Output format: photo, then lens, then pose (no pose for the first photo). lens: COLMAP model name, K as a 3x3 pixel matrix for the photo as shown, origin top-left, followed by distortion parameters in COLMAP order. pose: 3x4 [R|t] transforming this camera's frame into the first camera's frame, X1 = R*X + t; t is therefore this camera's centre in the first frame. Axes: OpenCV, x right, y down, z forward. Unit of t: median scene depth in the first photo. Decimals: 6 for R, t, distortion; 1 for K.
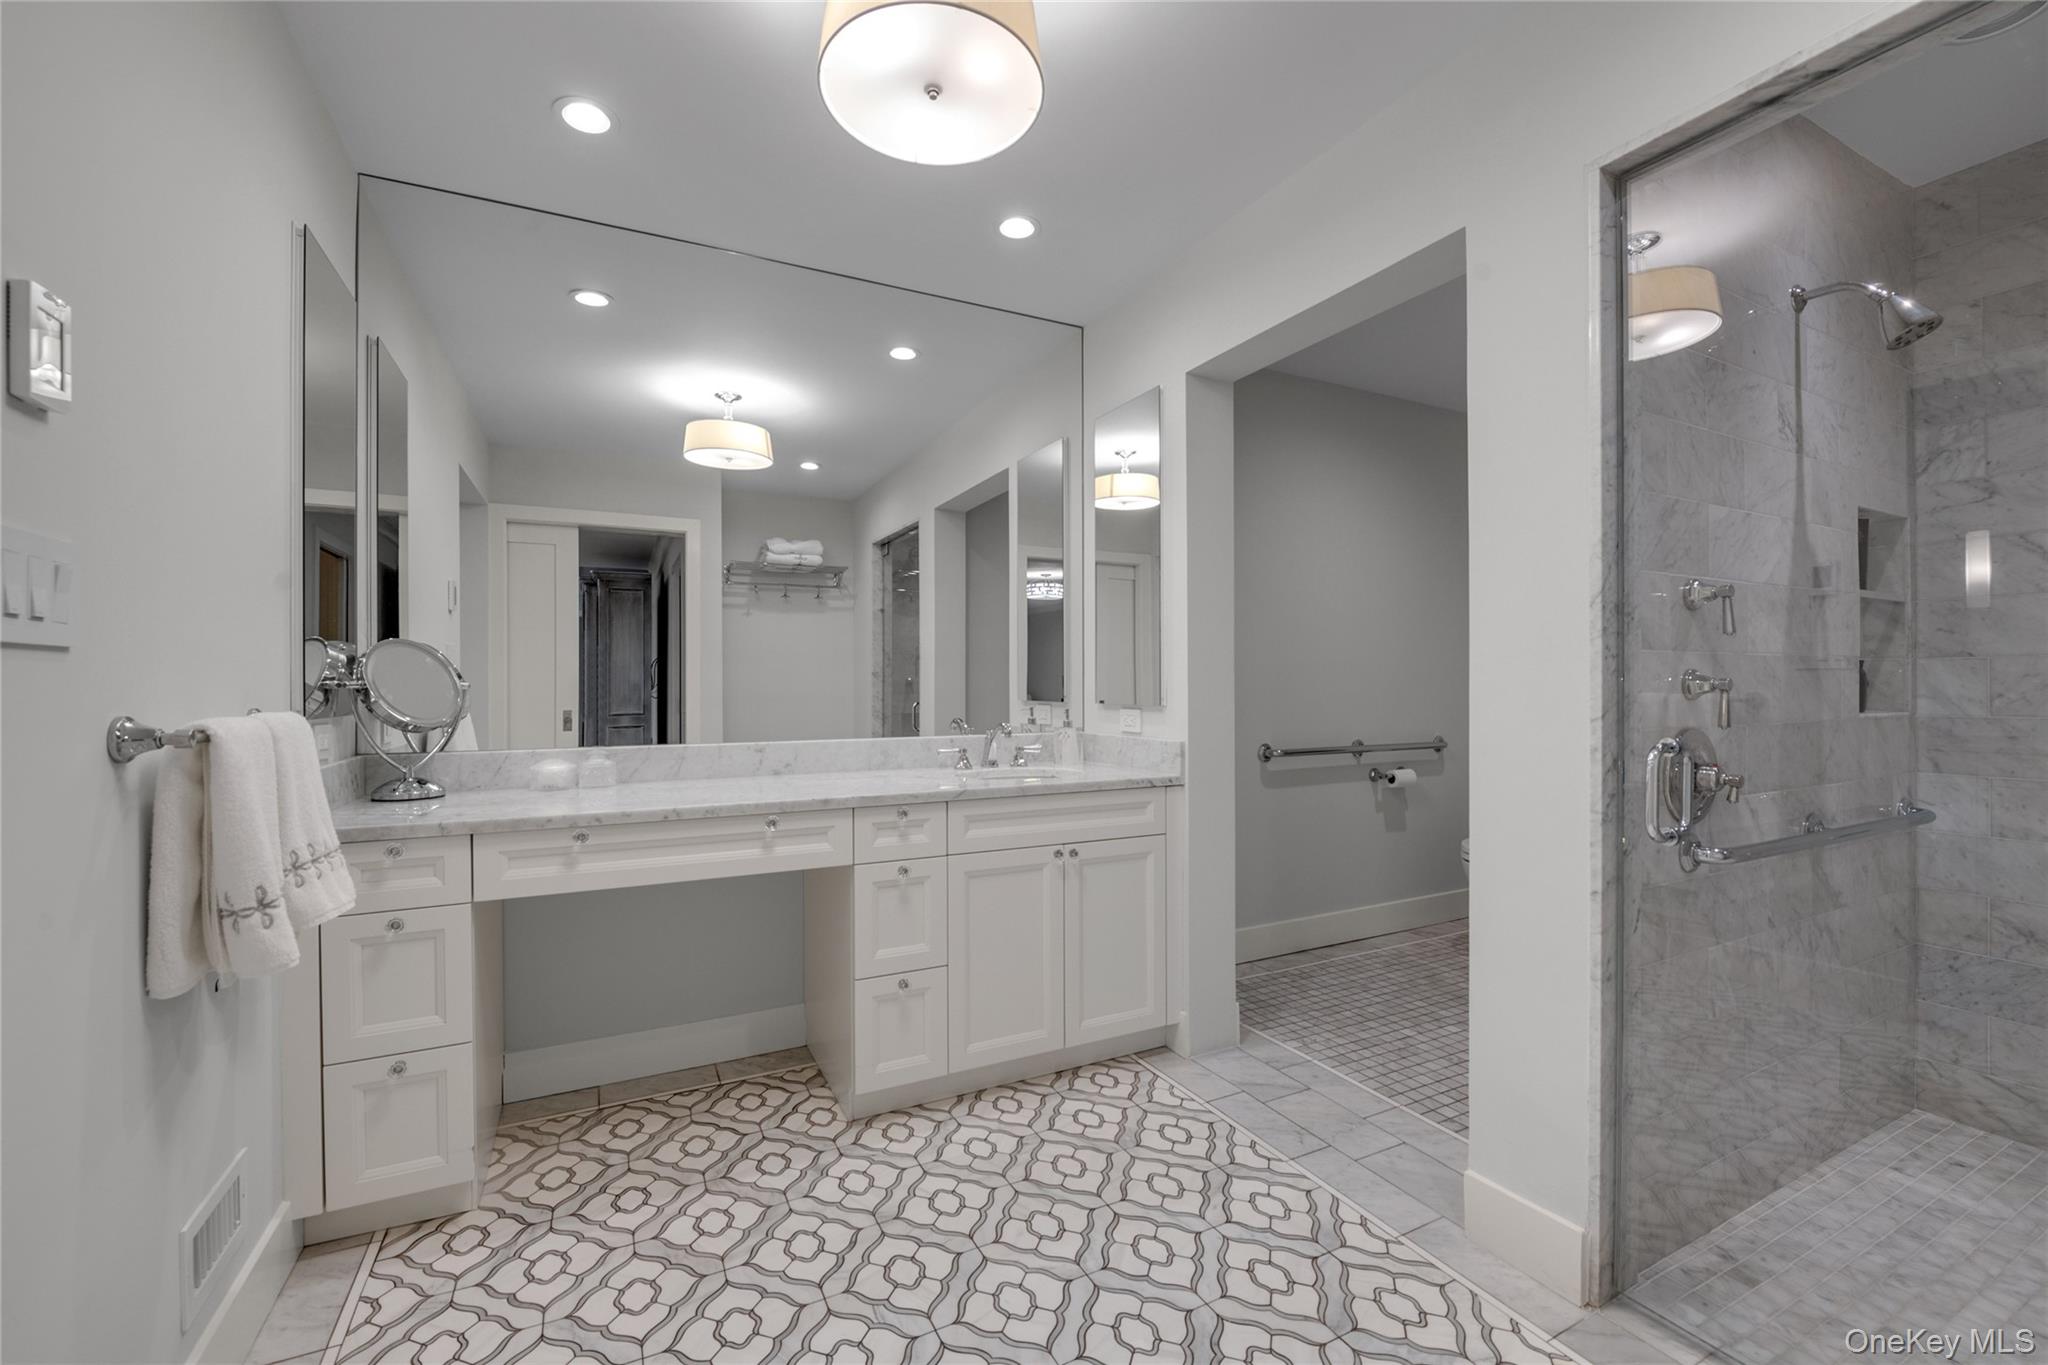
lens RADIAL K [[838.1, 0, 1026.4], [0, 838.1, 688.7], [0, 0, 1]] dist [-0.008209, -0.000504]
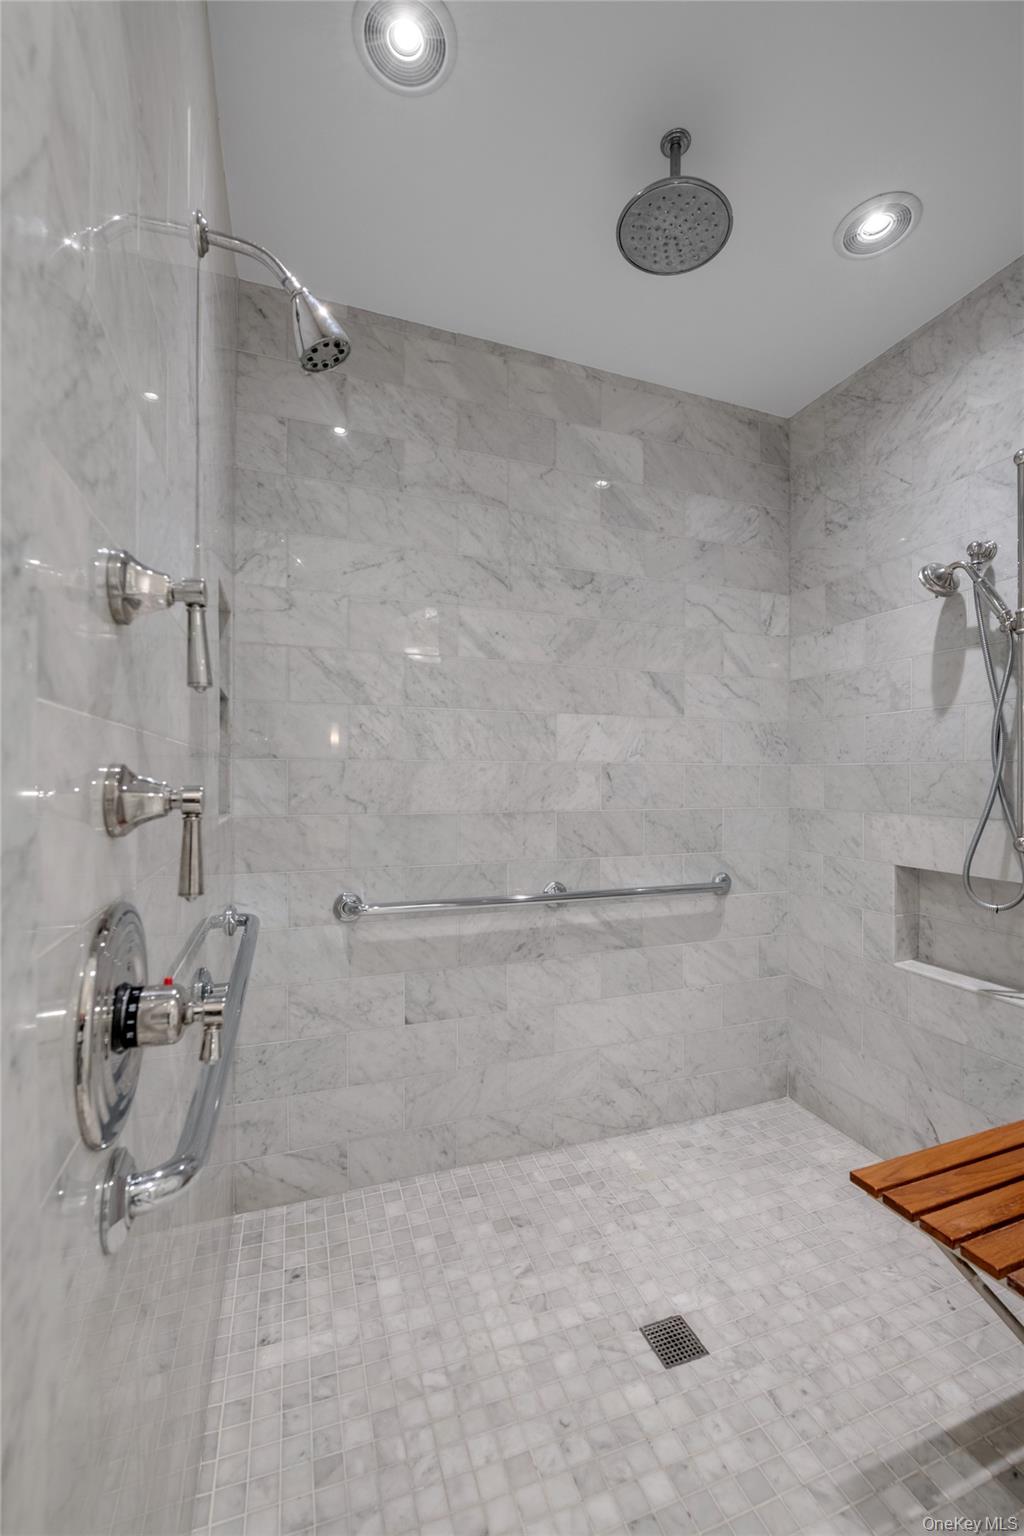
lens RADIAL K [[628.6, 0, 513.6], [0, 628.6, 778.0], [0, 0, 1]] dist [-0.008209, -0.000504]
pose [[0.139169, 0.002476, 0.990266, 0.406739], [0.002360, 0.999993, -0.002832, -0.011202], [-0.990266, 0.002731, 0.139162, 0.602348]]
